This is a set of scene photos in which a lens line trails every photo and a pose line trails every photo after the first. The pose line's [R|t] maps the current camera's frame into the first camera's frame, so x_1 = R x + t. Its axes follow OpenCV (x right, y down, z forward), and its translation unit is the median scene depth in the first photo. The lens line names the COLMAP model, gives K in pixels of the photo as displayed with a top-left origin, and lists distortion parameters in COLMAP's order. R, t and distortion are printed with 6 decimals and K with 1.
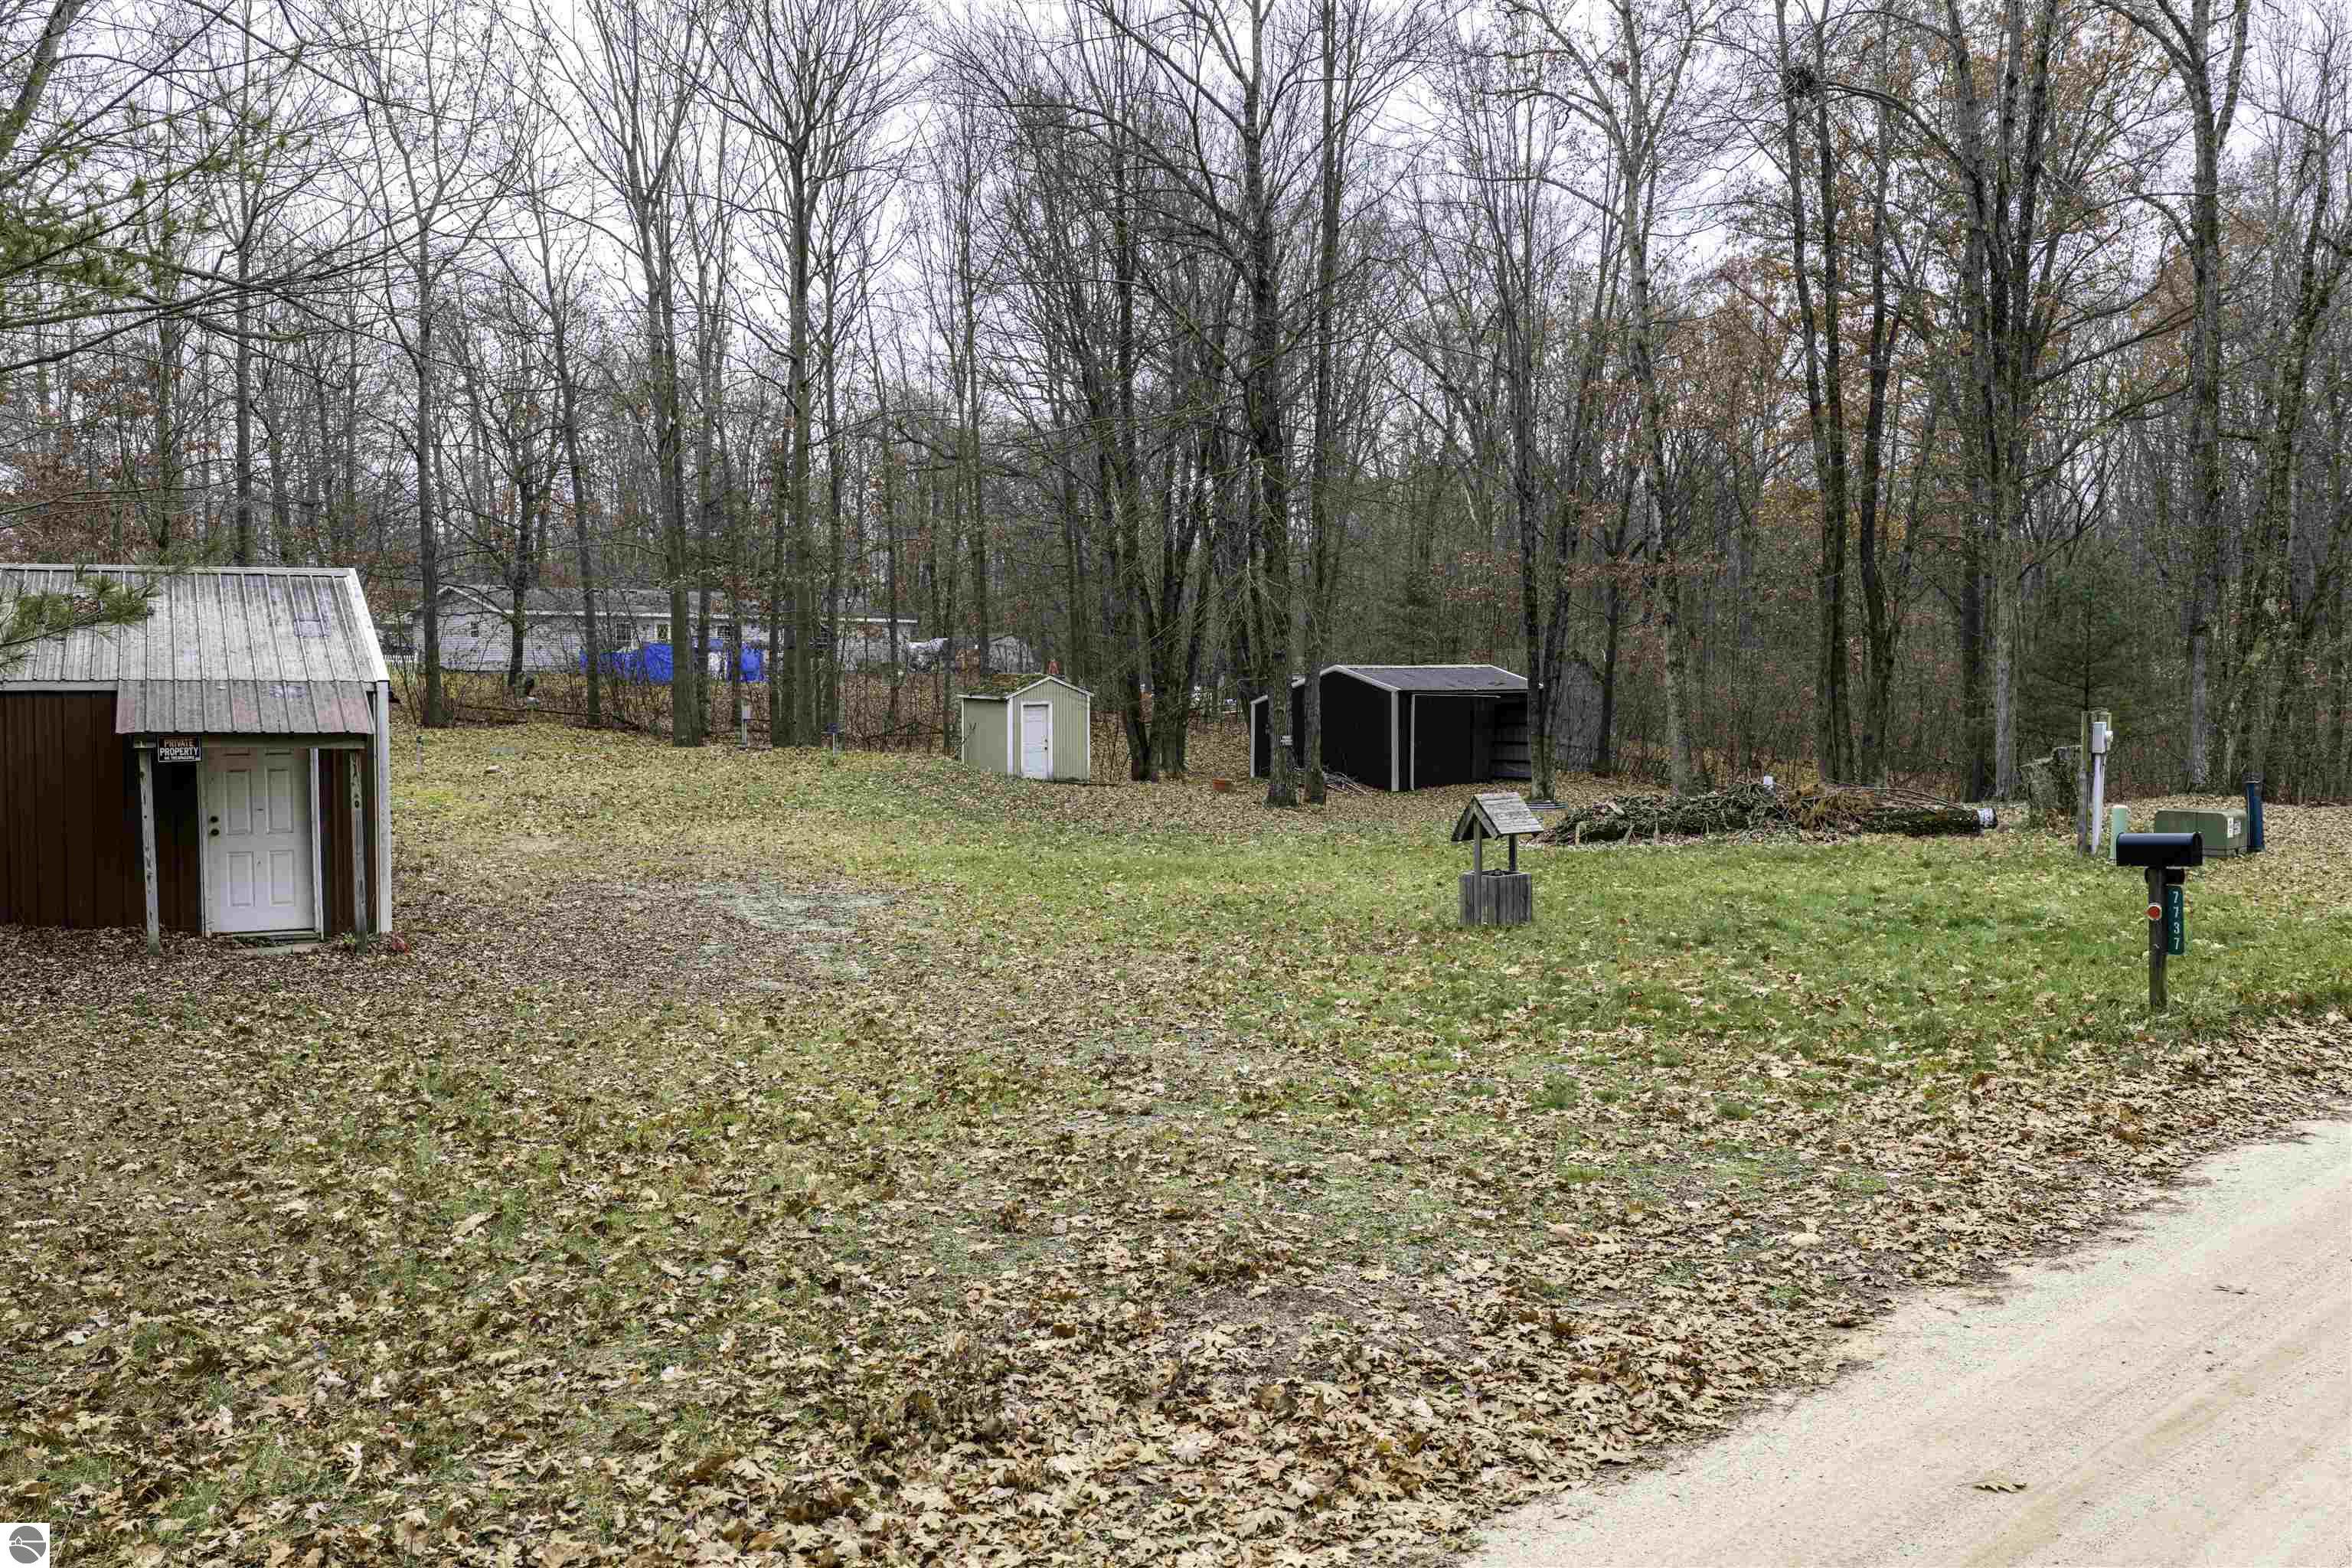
lens RADIAL K [[1937.0, 0, 1181.3], [0, 1937.0, 788.9], [0, 0, 1]] dist [0.019530, -0.039350]
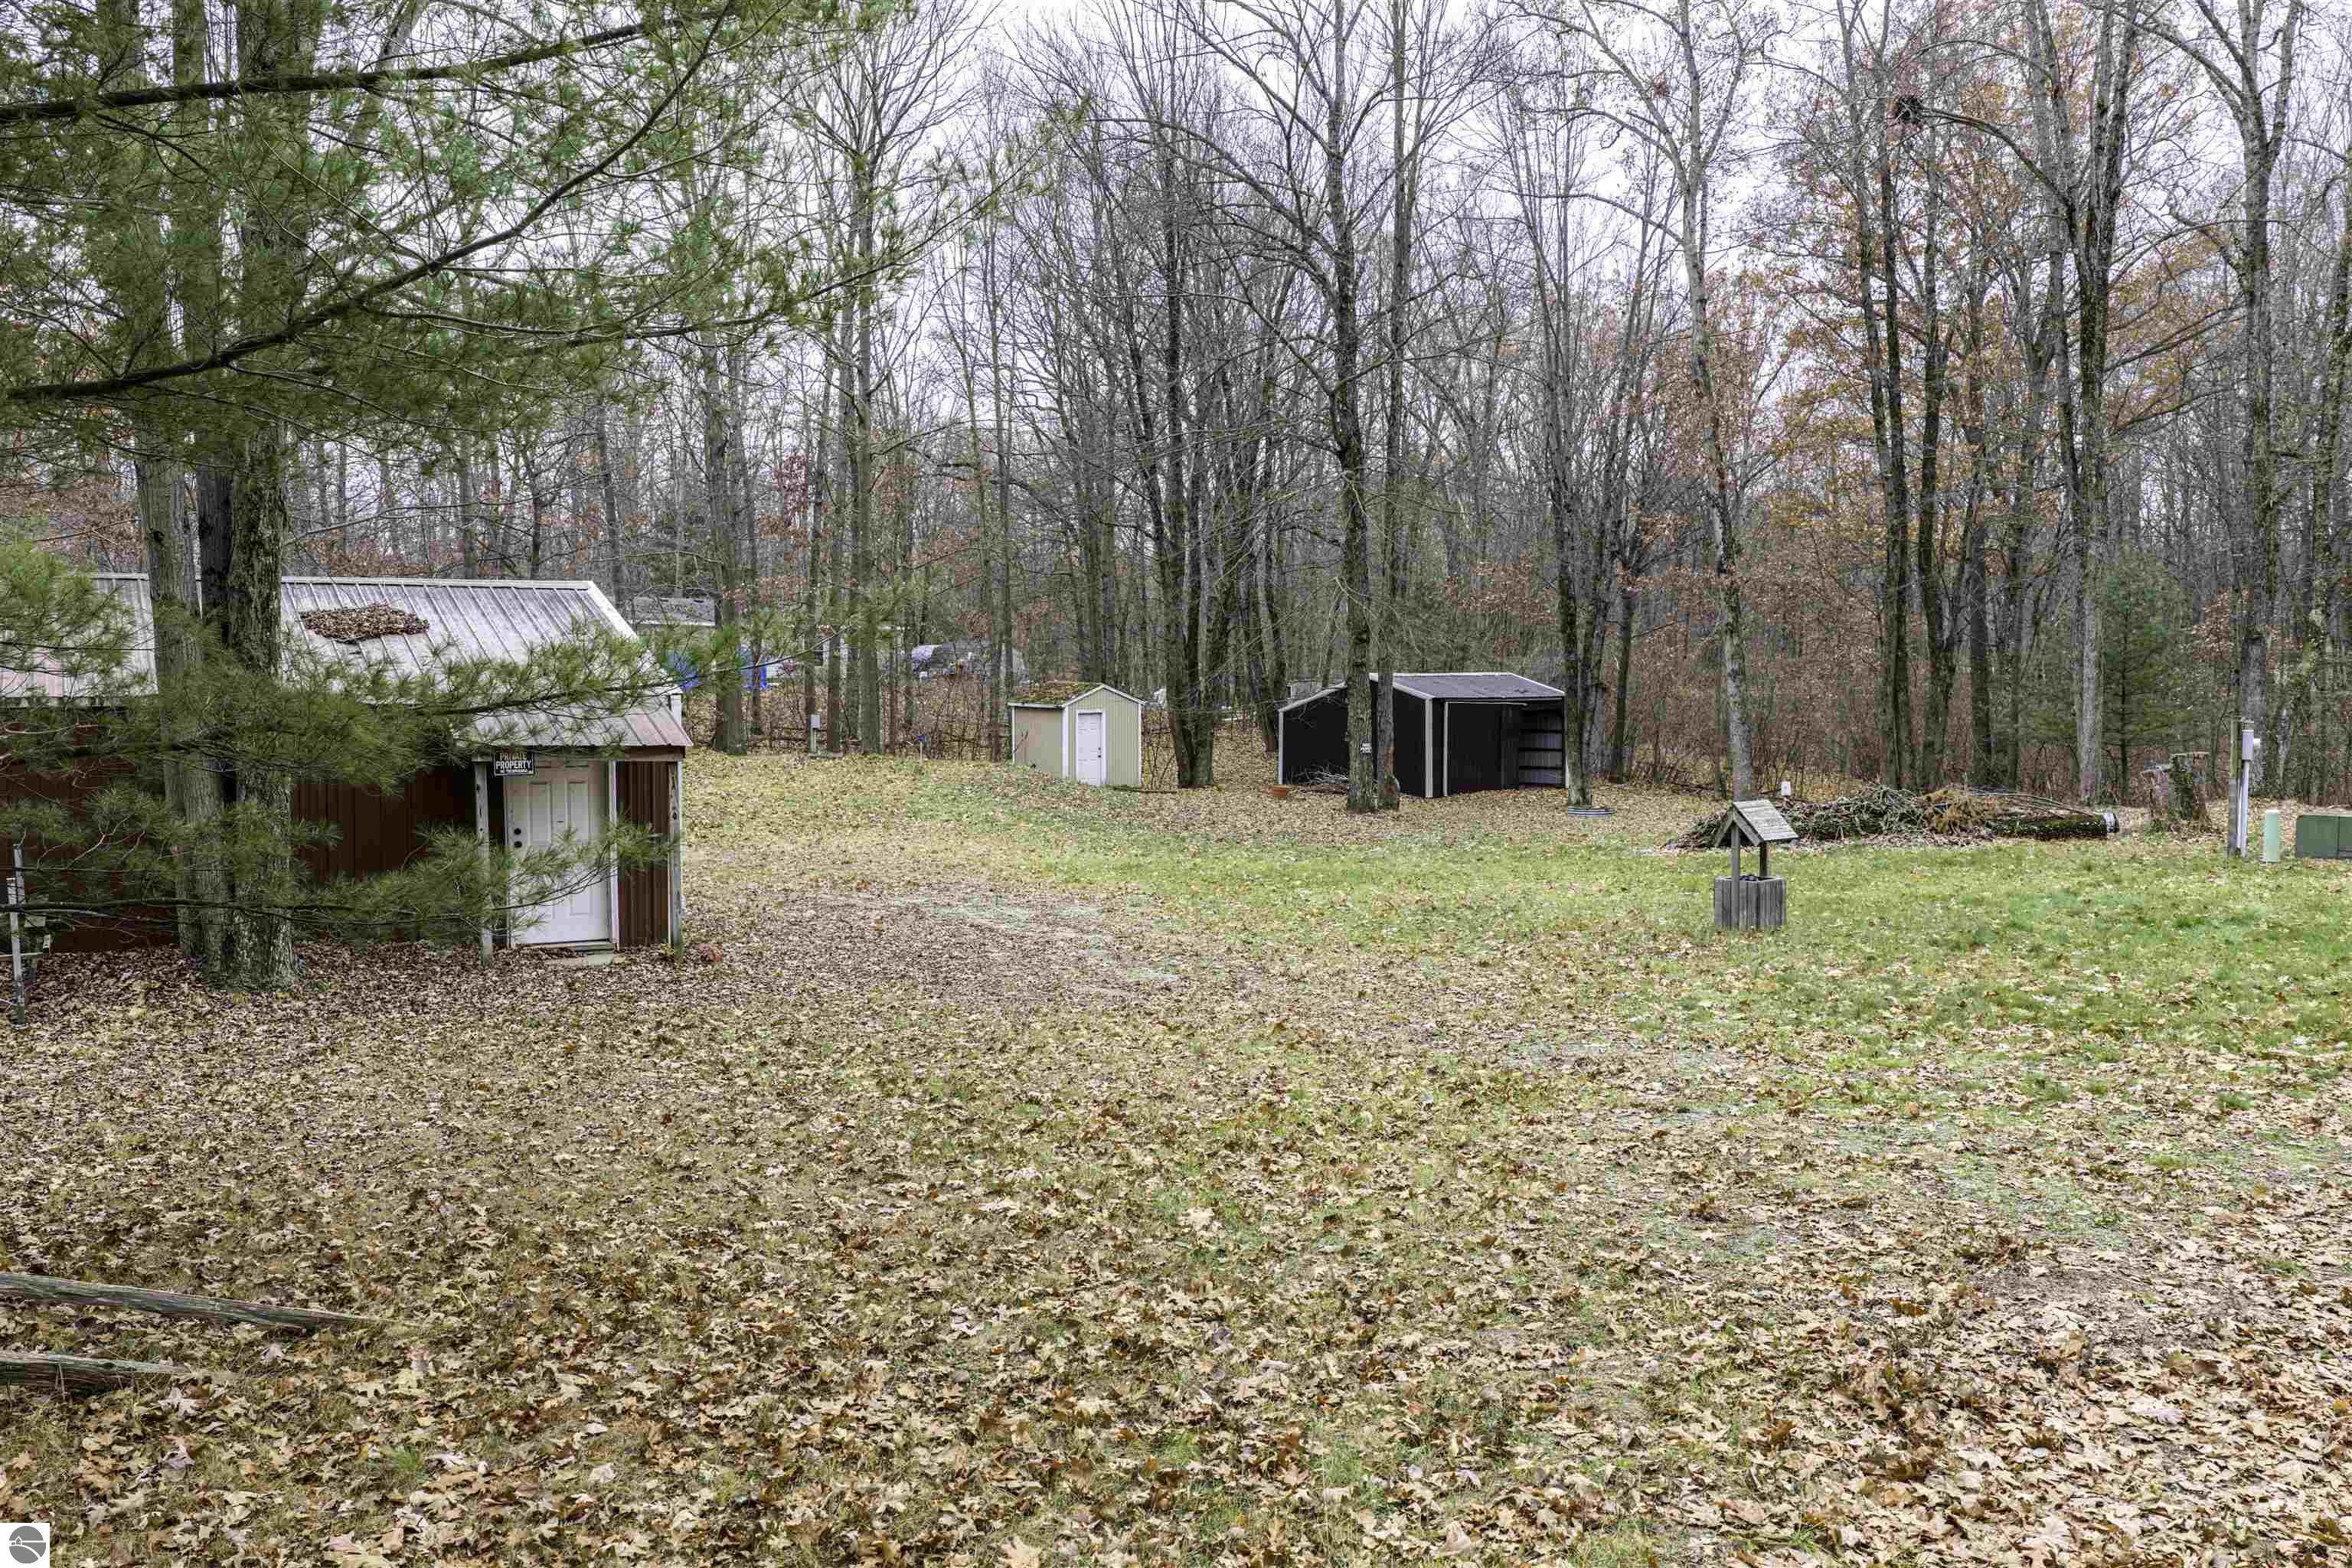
lens RADIAL K [[1937.0, 0, 1181.3], [0, 1937.0, 788.9], [0, 0, 1]] dist [0.019530, -0.039350]
pose [[0.999087, -0.003182, 0.042596, -0.179120], [0.003313, 0.999990, -0.002996, -0.002074], [-0.042586, 0.003134, 0.999088, -0.019115]]
